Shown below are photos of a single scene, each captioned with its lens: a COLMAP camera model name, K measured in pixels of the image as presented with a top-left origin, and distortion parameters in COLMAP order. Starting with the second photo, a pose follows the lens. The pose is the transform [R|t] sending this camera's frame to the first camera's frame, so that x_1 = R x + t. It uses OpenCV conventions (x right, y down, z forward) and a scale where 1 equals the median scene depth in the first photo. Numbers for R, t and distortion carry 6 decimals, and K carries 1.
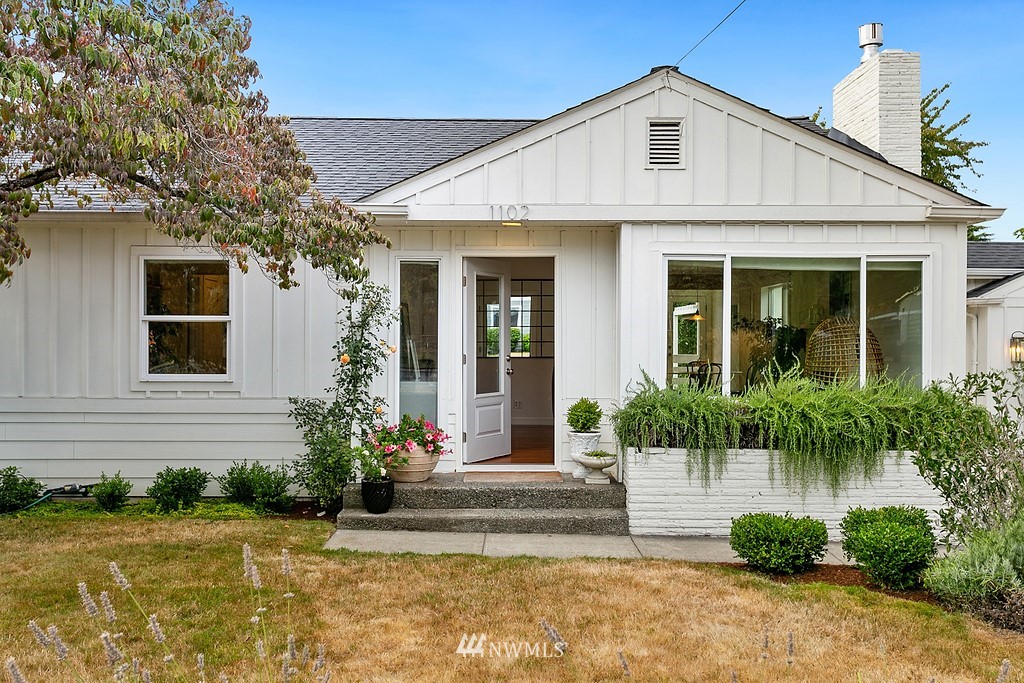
lens RADIAL K [[1032.0, 0, 514.8], [0, 1032.0, 340.1], [0, 0, 1]] dist [-0.003197, 0.000000]
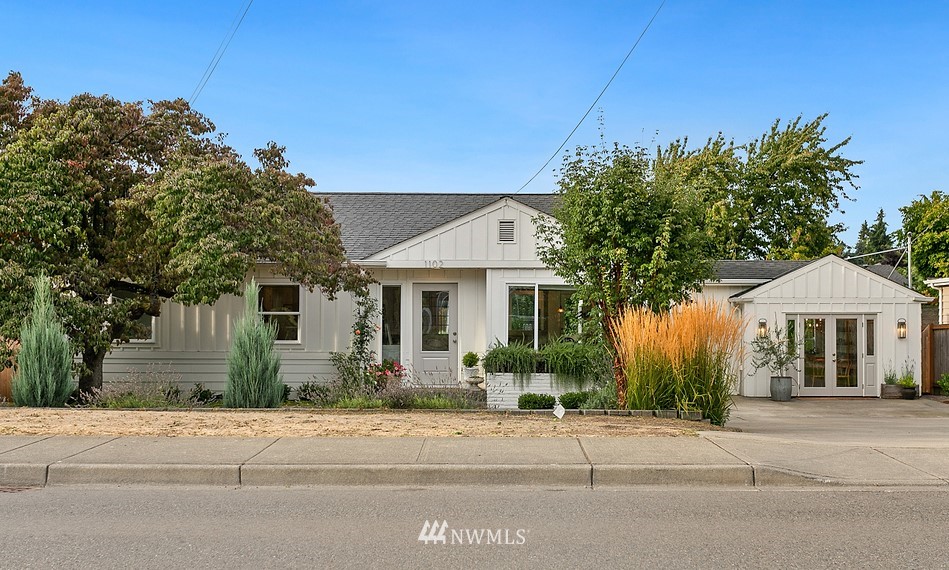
lens RADIAL K [[1140.1, 0, 472.7], [0, 1140.1, 284.9], [0, 0, 1]] dist [-0.033516, 0.000000]
pose [[0.999814, -0.001244, -0.019246, 0.119481], [0.000541, 0.999334, -0.036478, 0.005725], [0.019278, 0.036460, 0.999149, -1.343808]]
